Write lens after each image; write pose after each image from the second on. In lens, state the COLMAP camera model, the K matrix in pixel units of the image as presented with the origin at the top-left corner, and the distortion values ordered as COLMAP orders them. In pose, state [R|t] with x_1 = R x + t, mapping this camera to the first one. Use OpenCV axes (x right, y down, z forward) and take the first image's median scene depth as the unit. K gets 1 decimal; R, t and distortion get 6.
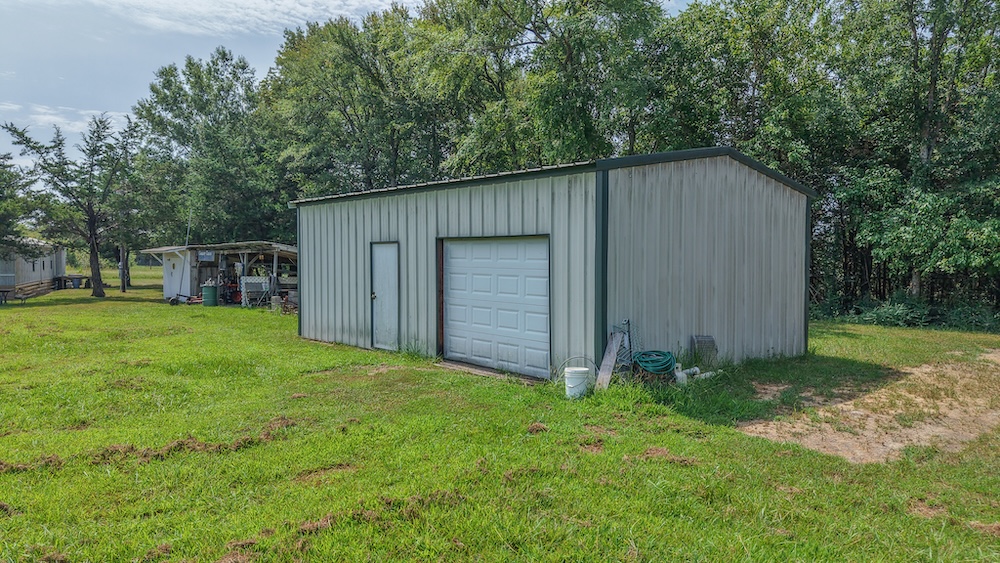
lens RADIAL K [[661.2, 0, 500.0], [0, 661.2, 281.5], [0, 0, 1]] dist [-0.029520, -0.004050]
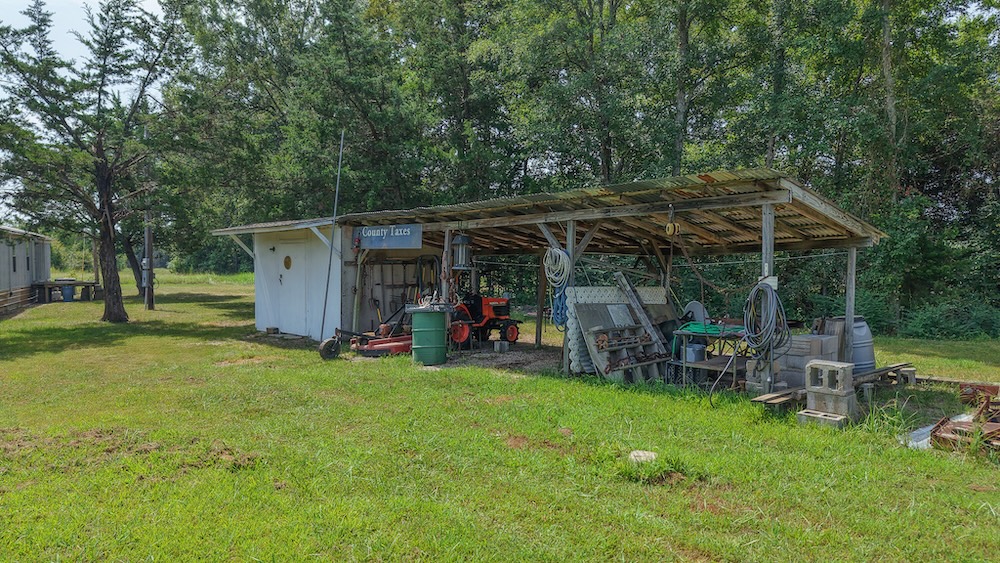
lens RADIAL K [[661.2, 0, 500.0], [0, 661.2, 281.5], [0, 0, 1]] dist [-0.029520, -0.004050]
pose [[0.999807, -0.003944, 0.019225, -0.342462], [0.003987, 0.999990, -0.002171, -0.008100], [-0.019216, 0.002247, 0.999813, 0.507669]]
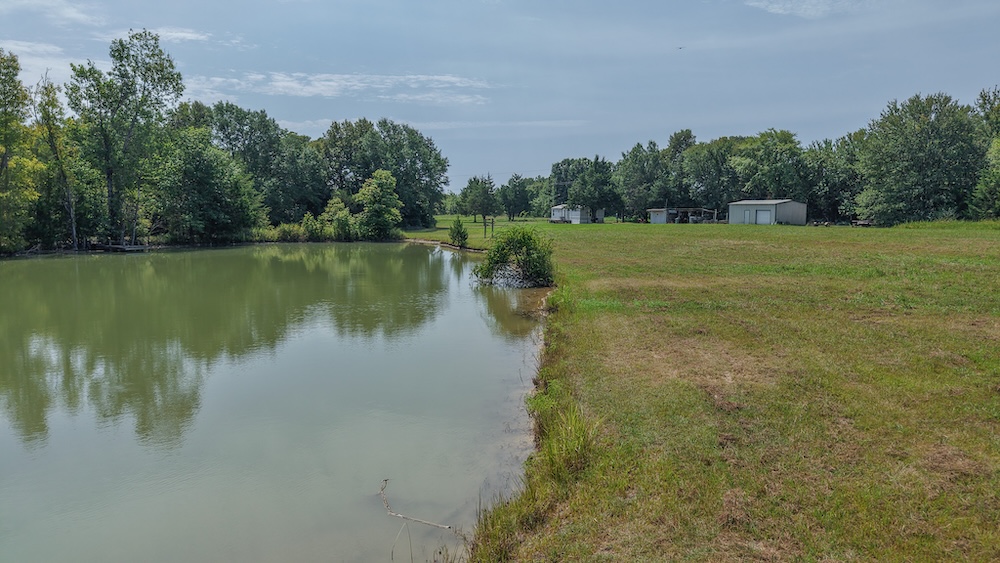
lens RADIAL K [[650.1, 0, 505.0], [0, 650.1, 284.8], [0, 0, 1]] dist [0.032377, -0.046795]
pose [[0.957036, 0.028824, -0.288532, -0.243094], [-0.006063, 0.996819, 0.079468, 0.080788], [0.289905, -0.074304, 0.954167, -2.643201]]
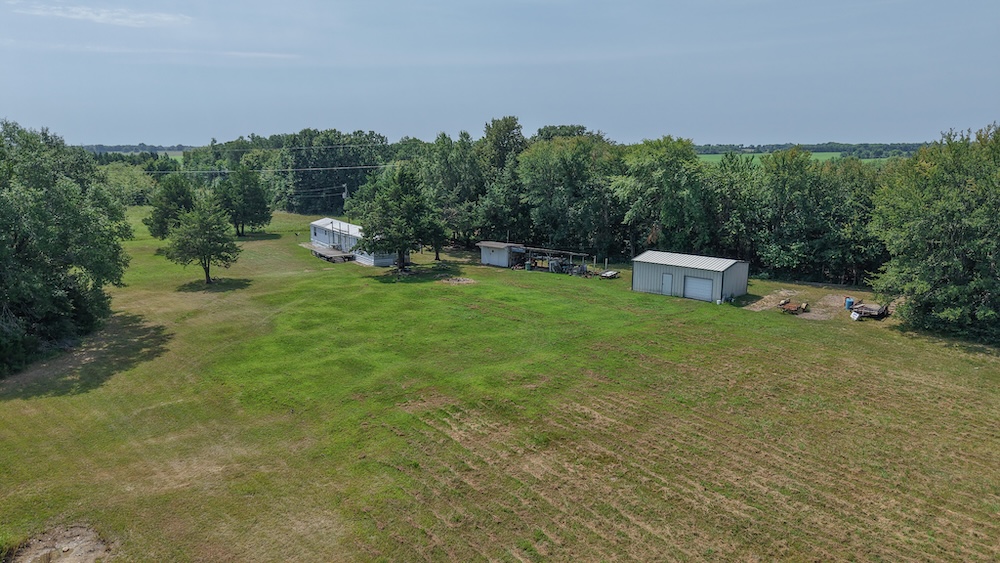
lens RADIAL K [[650.1, 0, 505.0], [0, 650.1, 284.8], [0, 0, 1]] dist [0.032377, -0.046795]
pose [[0.989640, -0.027241, 0.140963, -0.771279], [0.002698, 0.985189, 0.171451, -0.305212], [-0.143545, -0.169294, 0.975056, -1.345142]]
